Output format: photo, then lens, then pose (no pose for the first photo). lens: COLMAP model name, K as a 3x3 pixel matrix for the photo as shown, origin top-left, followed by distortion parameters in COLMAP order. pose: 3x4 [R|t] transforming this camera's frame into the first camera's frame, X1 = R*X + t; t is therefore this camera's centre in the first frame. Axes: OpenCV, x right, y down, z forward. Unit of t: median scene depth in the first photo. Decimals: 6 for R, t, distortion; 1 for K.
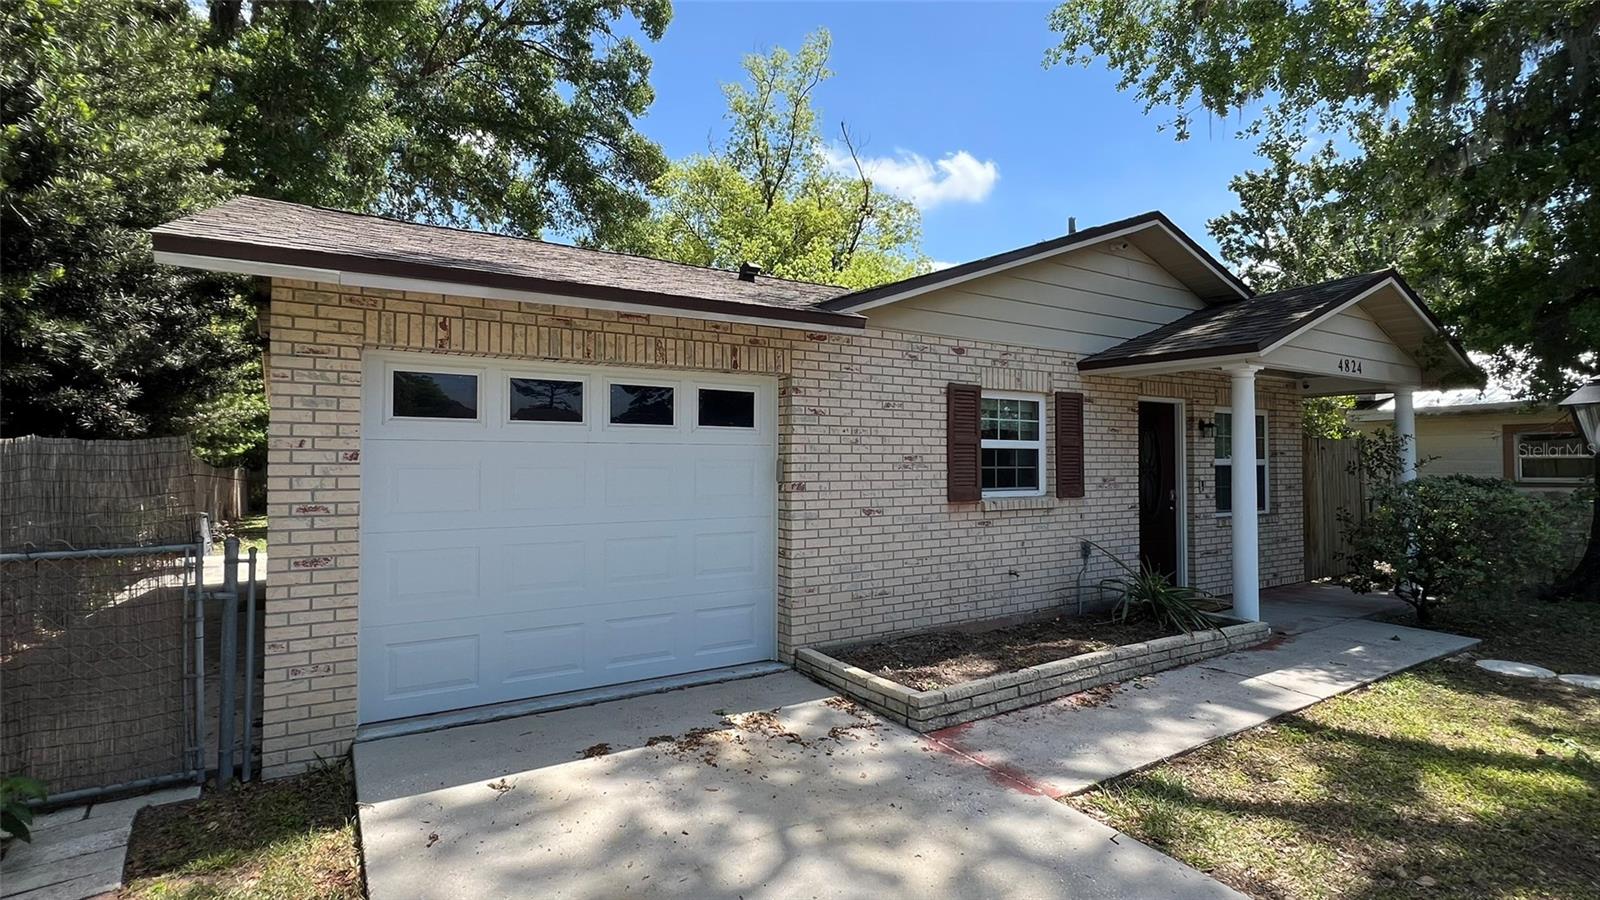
lens RADIAL K [[766.3, 0, 719.8], [0, 766.3, 444.0], [0, 0, 1]] dist [0.001853, -0.000036]
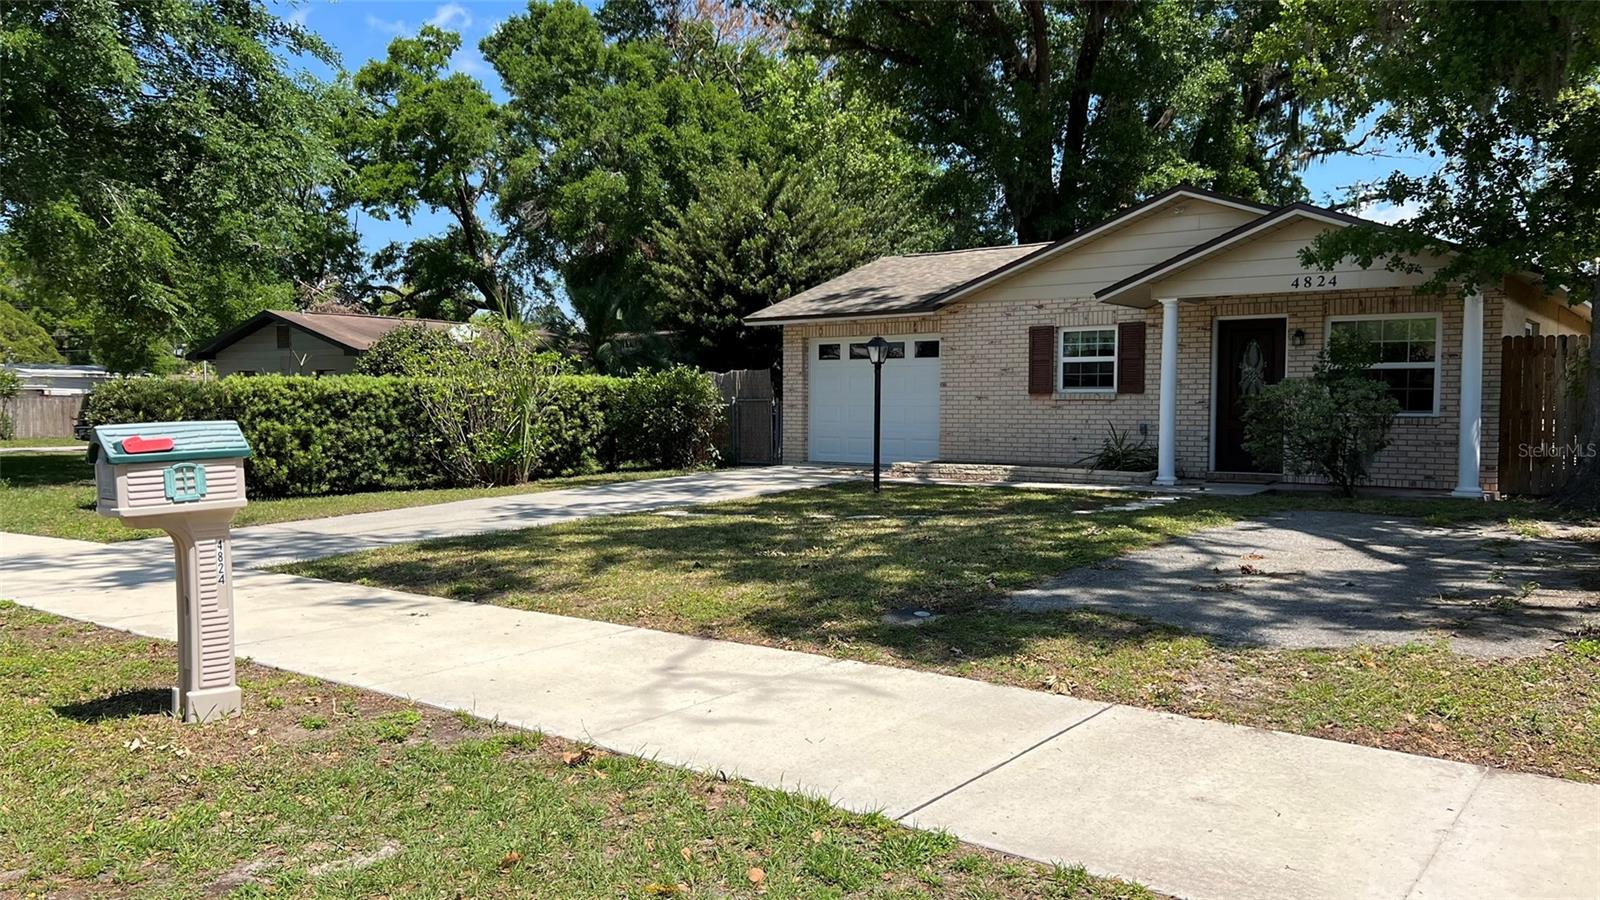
lens RADIAL K [[1195.9, 0, 795.3], [0, 1195.9, 465.0], [0, 0, 1]] dist [0.053007, -0.052823]
pose [[0.364936, 0.046522, -0.929870, 2.725513], [0.016012, 0.998289, 0.056229, 0.076103], [0.930895, -0.035409, 0.363566, -0.523437]]
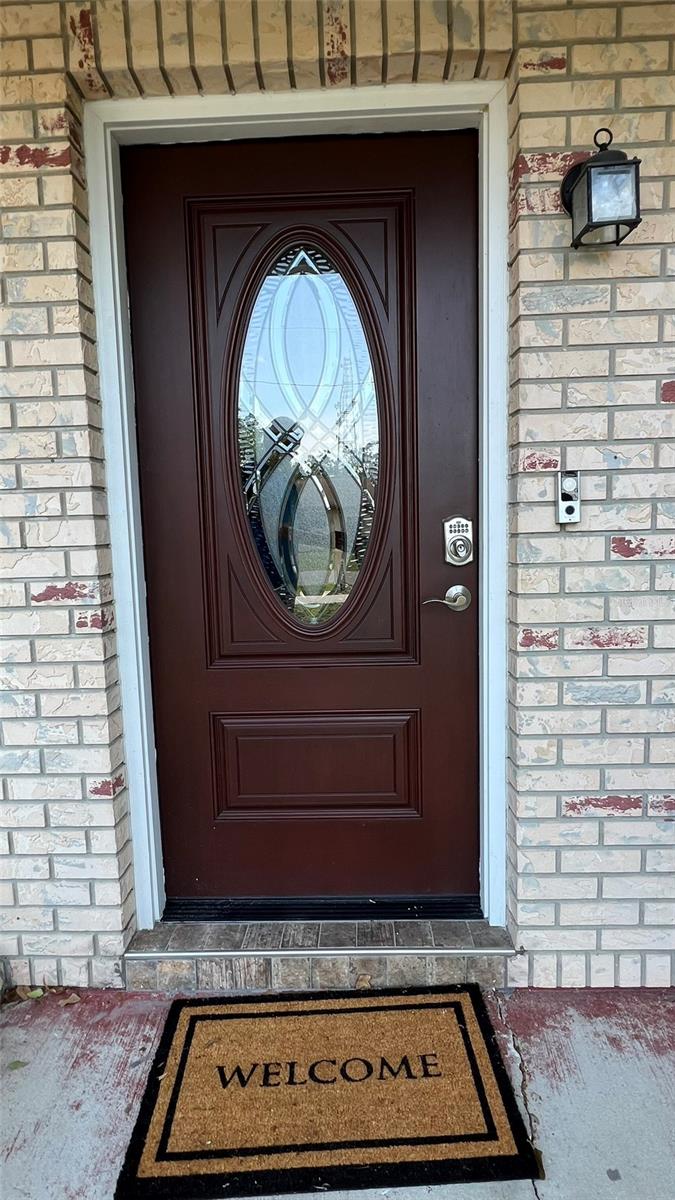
lens RADIAL K [[634.8, 0, 335.3], [0, 634.8, 591.0], [0, 0, 1]] dist [-0.012100, 0.003431]
pose [[0.843920, 0.034071, -0.535386, 0.869801], [0.040809, 0.991012, 0.127393, 0.073519], [0.534914, -0.129358, 0.834945, 1.072206]]
